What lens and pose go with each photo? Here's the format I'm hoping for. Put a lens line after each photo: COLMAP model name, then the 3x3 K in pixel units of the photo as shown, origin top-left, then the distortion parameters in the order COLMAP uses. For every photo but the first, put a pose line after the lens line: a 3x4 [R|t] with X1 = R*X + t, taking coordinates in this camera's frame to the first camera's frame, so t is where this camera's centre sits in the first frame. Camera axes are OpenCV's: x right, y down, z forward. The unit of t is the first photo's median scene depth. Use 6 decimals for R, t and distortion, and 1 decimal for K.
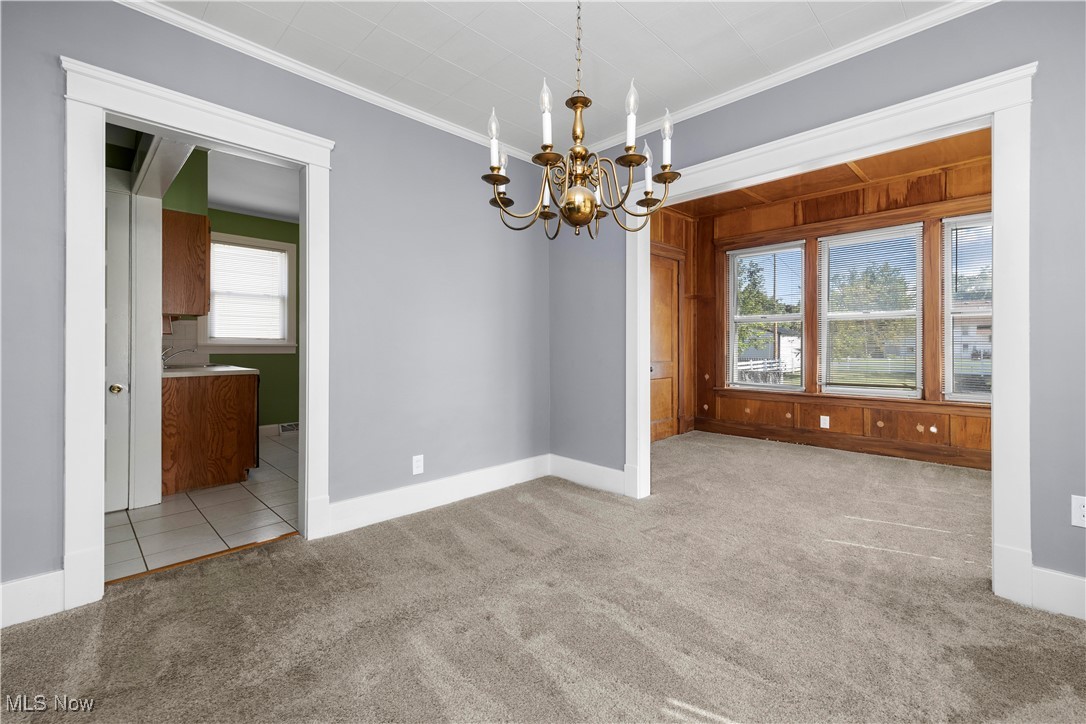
lens RADIAL K [[460.4, 0, 542.0], [0, 460.4, 346.2], [0, 0, 1]] dist [-0.000460, 0.000438]
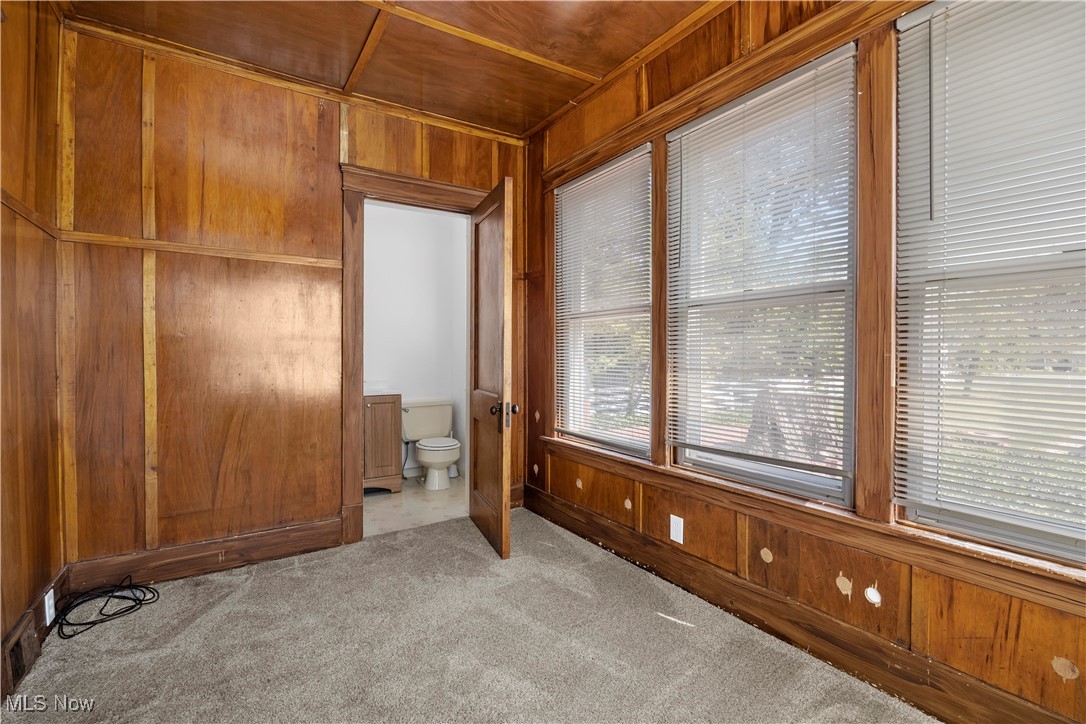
lens RADIAL K [[485.5, 0, 545.7], [0, 485.5, 361.0], [0, 0, 1]] dist [-0.017647, -0.000647]
pose [[0.979037, 0.002179, -0.203670, 0.628317], [0.001506, 0.999838, 0.017937, -0.015495], [0.203676, -0.017867, 0.978875, 0.534479]]
